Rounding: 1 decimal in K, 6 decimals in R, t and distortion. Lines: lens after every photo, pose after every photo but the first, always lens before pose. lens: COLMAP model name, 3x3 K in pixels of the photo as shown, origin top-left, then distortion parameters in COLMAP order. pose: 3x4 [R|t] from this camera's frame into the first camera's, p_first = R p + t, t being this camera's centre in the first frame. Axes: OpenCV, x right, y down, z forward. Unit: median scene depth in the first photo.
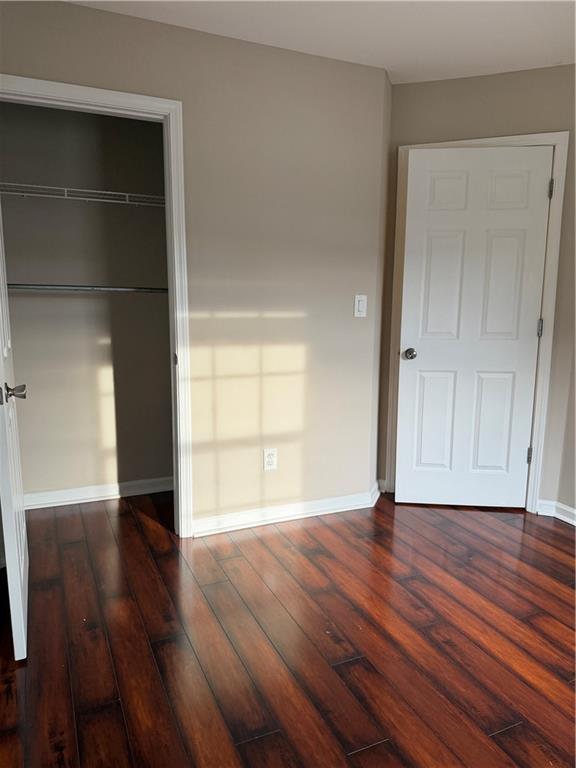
lens RADIAL K [[542.3, 0, 284.5], [0, 542.3, 388.6], [0, 0, 1]] dist [0.064376, -0.084520]
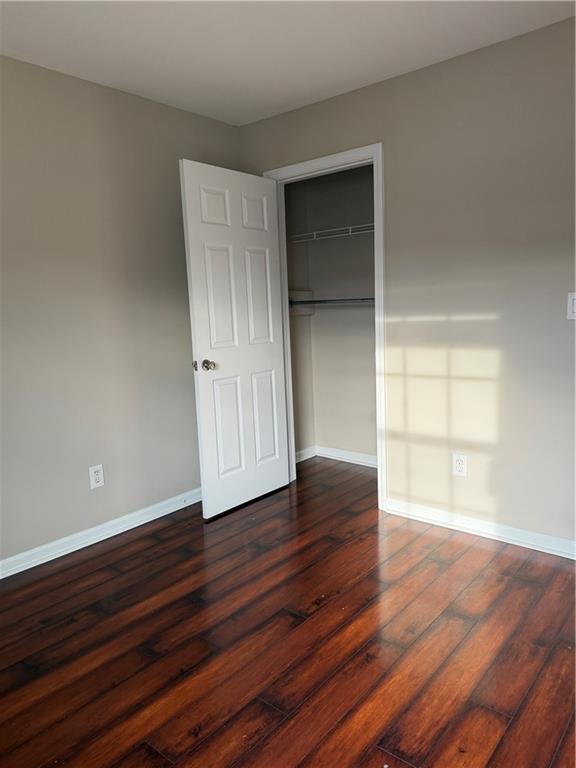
lens RADIAL K [[542.3, 0, 286.8], [0, 542.3, 385.2], [0, 0, 1]] dist [0.064376, -0.084520]
pose [[0.429948, 0.102567, -0.897009, 0.788736], [-0.112694, 0.991853, 0.059396, -0.040435], [0.895793, 0.075550, 0.438004, 0.305621]]
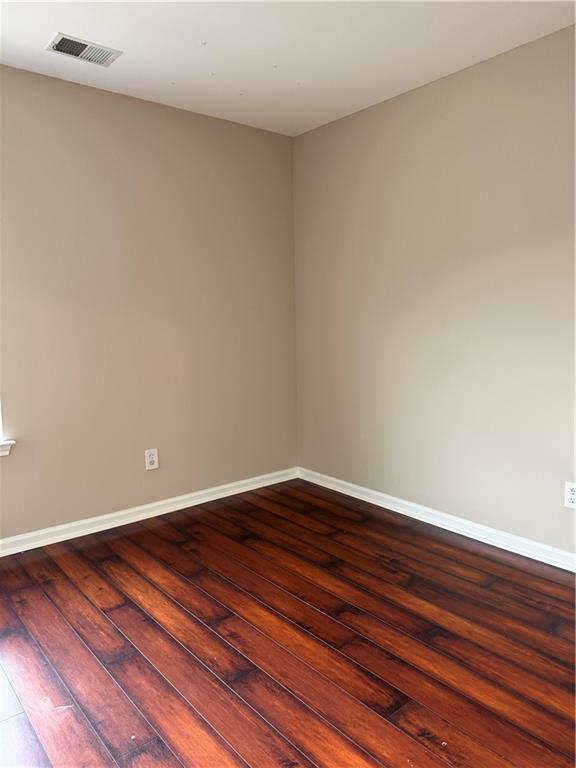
lens RADIAL K [[542.3, 0, 288.1], [0, 542.3, 384.1], [0, 0, 1]] dist [0.064376, -0.084520]
pose [[-0.962609, 0.037444, -0.268294, 0.358865], [-0.040956, 0.958900, 0.280773, -0.175210], [0.267780, 0.281263, -0.921512, 1.147811]]
